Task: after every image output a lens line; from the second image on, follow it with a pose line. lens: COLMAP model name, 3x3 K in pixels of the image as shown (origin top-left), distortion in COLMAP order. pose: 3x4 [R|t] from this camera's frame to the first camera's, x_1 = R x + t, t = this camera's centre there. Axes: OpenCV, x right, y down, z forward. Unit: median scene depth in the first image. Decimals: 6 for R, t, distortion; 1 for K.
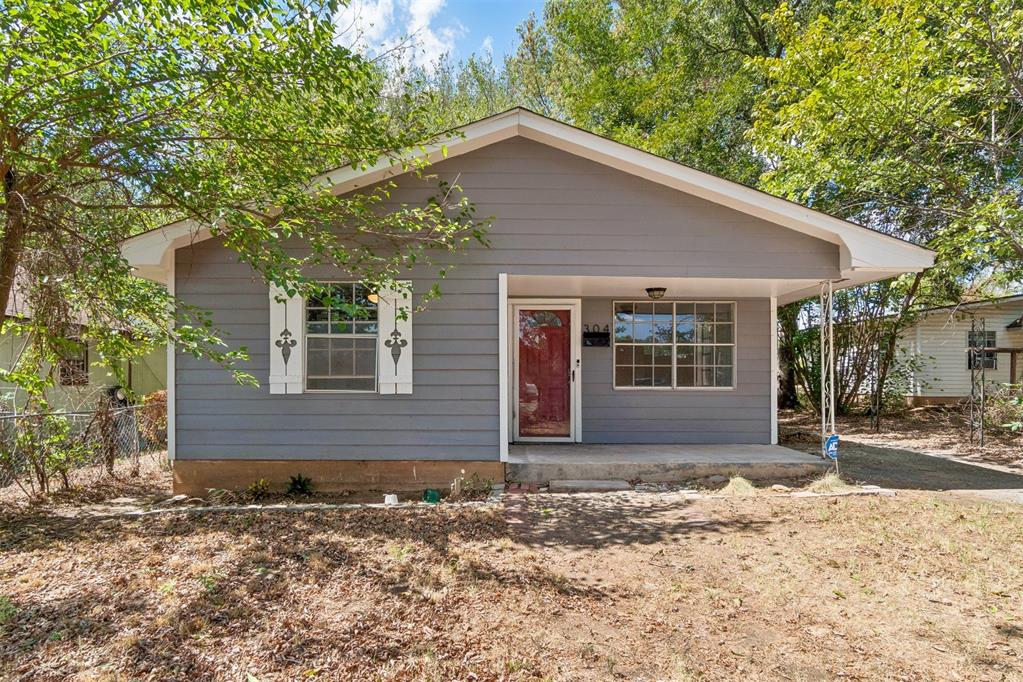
lens RADIAL K [[615.0, 0, 538.0], [0, 615.0, 362.7], [0, 0, 1]] dist [0.011989, -0.003813]
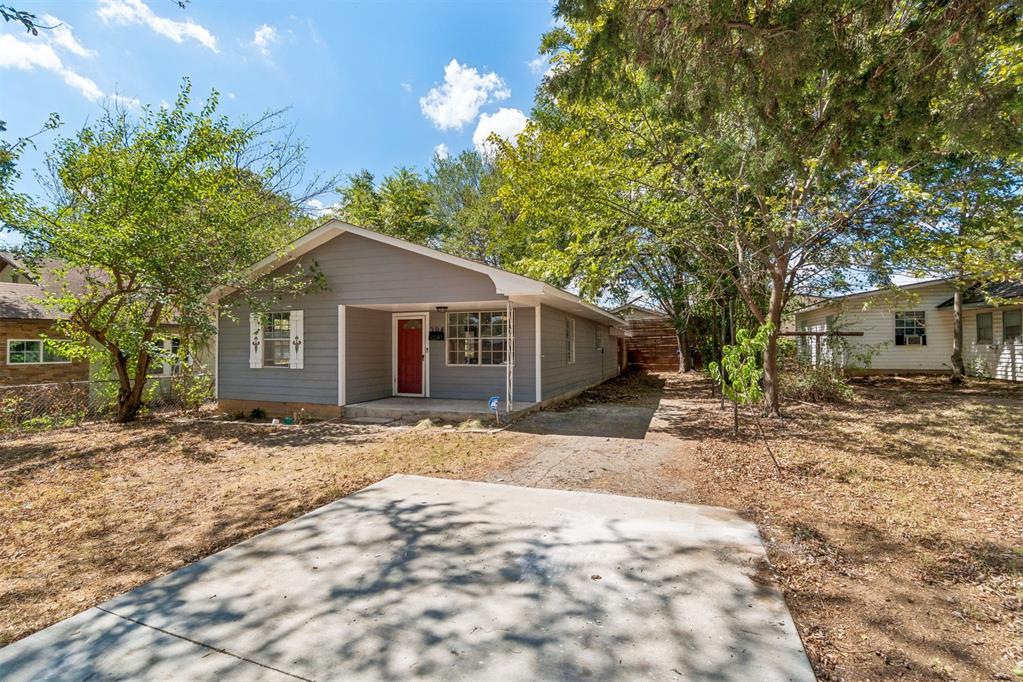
lens RADIAL K [[441.8, 0, 518.0], [0, 441.8, 334.0], [0, 0, 1]] dist [-0.005008, 0.002848]
pose [[0.935413, -0.018889, -0.353051, 0.922247], [0.015439, 0.999802, -0.012586, -0.030878], [0.353219, 0.006323, 0.935519, -0.061052]]
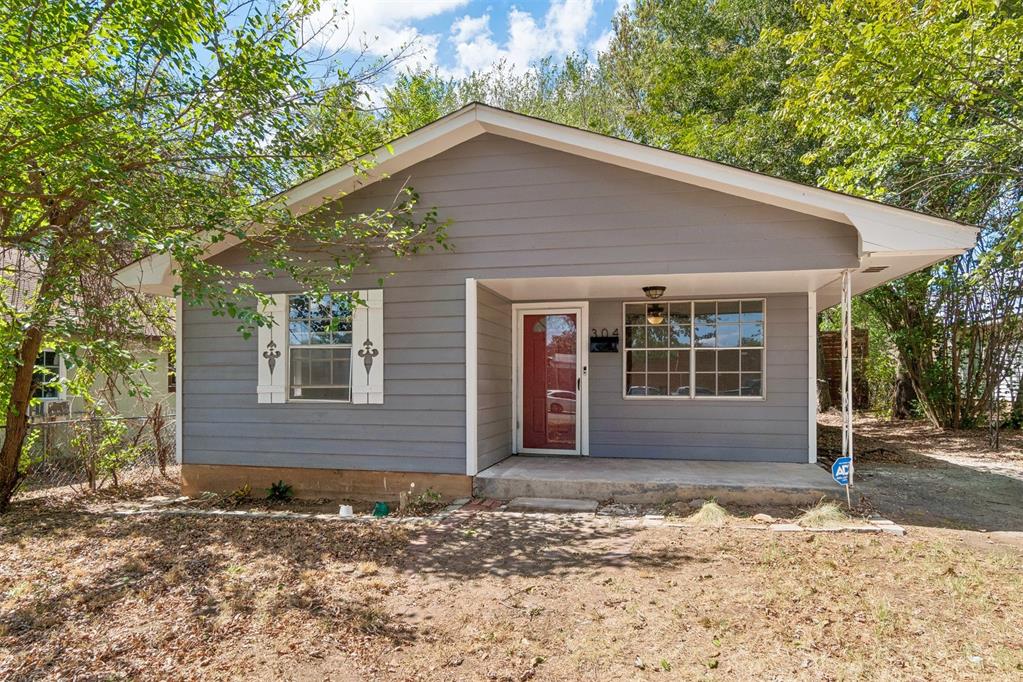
lens RADIAL K [[615.0, 0, 533.9], [0, 615.0, 367.7], [0, 0, 1]] dist [0.011989, -0.003813]
pose [[0.971743, -0.008837, -0.235874, 0.265819], [0.009026, 0.999959, -0.000281, -0.005013], [0.235867, -0.001856, 0.971784, 0.095916]]
